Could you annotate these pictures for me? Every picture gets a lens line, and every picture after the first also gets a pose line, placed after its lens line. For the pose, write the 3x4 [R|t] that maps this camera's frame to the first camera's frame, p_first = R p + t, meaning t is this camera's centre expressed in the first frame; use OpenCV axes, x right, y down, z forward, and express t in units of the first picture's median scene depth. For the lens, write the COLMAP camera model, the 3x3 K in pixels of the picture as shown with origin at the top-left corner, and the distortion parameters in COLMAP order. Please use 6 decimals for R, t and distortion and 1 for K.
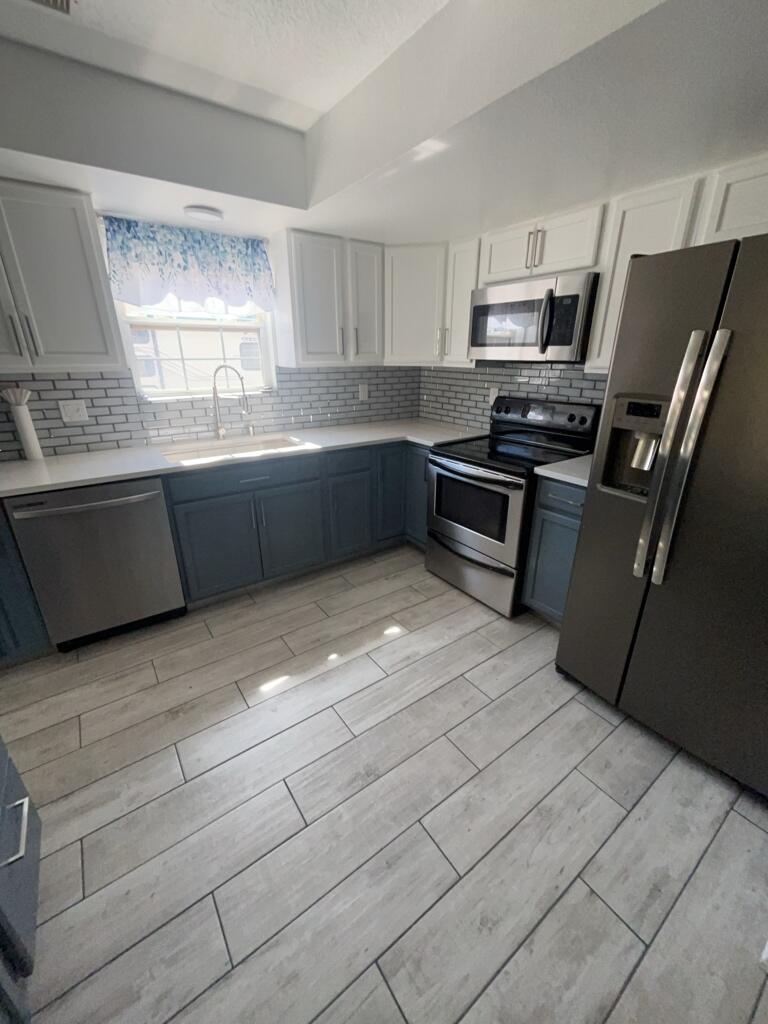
lens RADIAL K [[412.8, 0, 384.4], [0, 412.8, 511.9], [0, 0, 1]] dist [-0.002301, 0.000721]
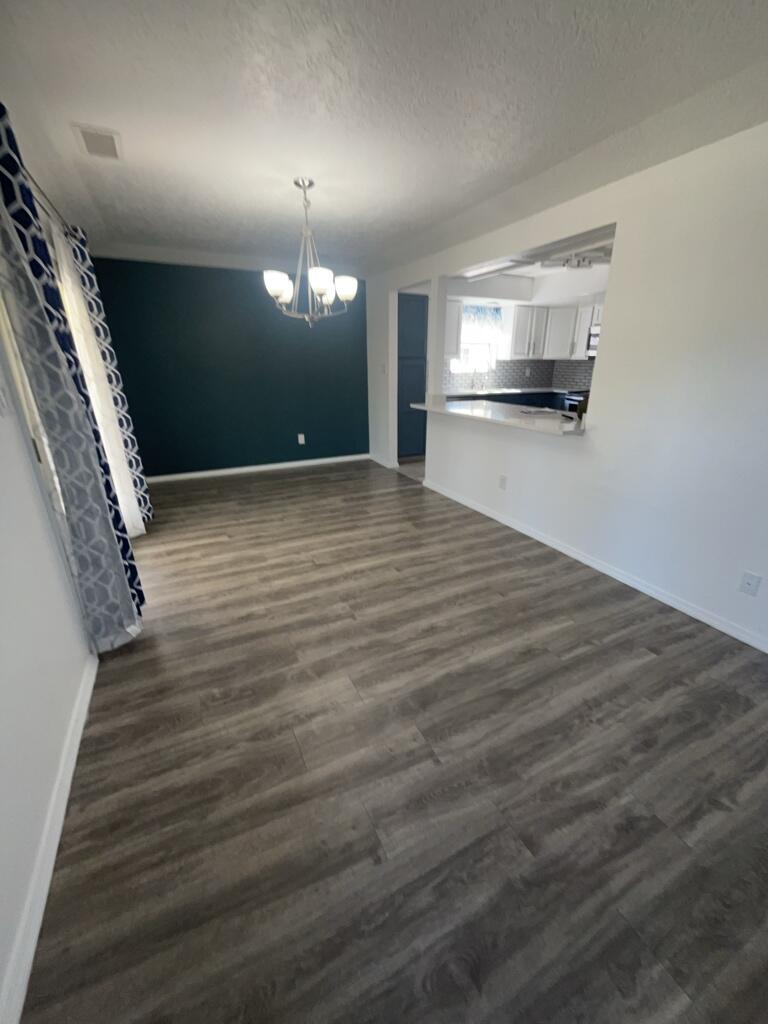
lens RADIAL K [[412.8, 0, 389.4], [0, 412.8, 512.4], [0, 0, 1]] dist [-0.002301, 0.000721]
pose [[0.991433, 0.041319, -0.123908, -0.671501], [-0.042250, 0.999095, -0.004894, 0.680105], [0.123593, 0.010087, 0.992282, -1.712050]]
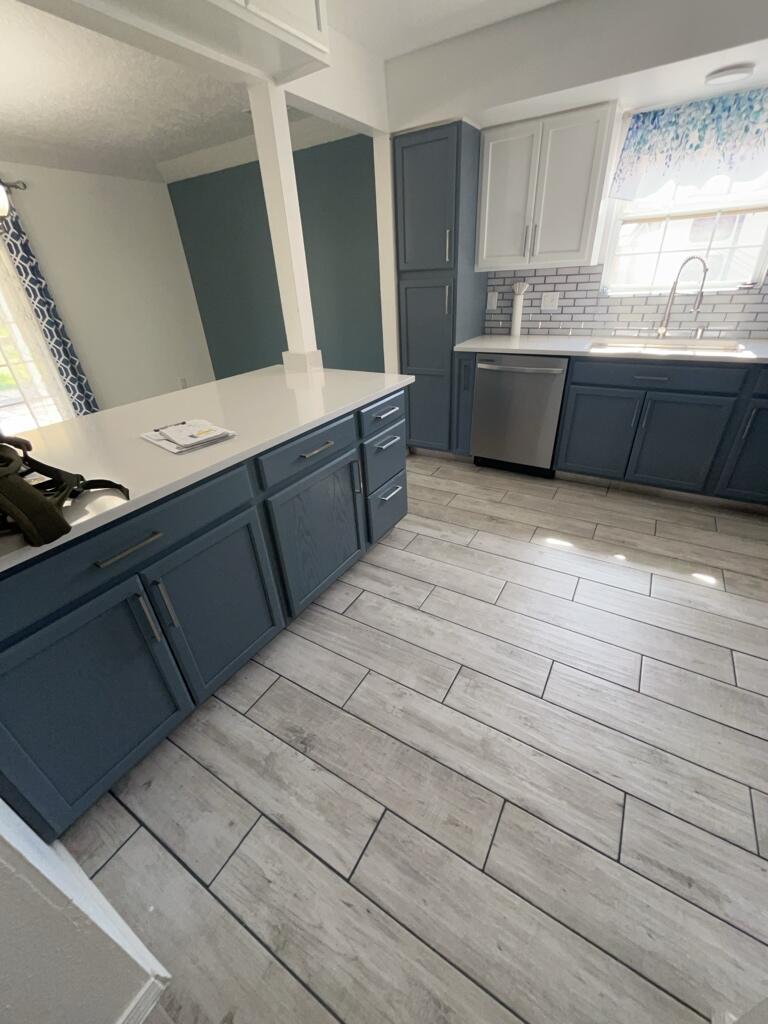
lens RADIAL K [[412.8, 0, 386.1], [0, 412.8, 512.1], [0, 0, 1]] dist [-0.002301, 0.000721]
pose [[0.391573, 0.436945, -0.809783, 0.409494], [-0.282737, 0.894619, 0.346002, 0.051582], [0.875631, 0.093470, 0.473849, -0.022817]]
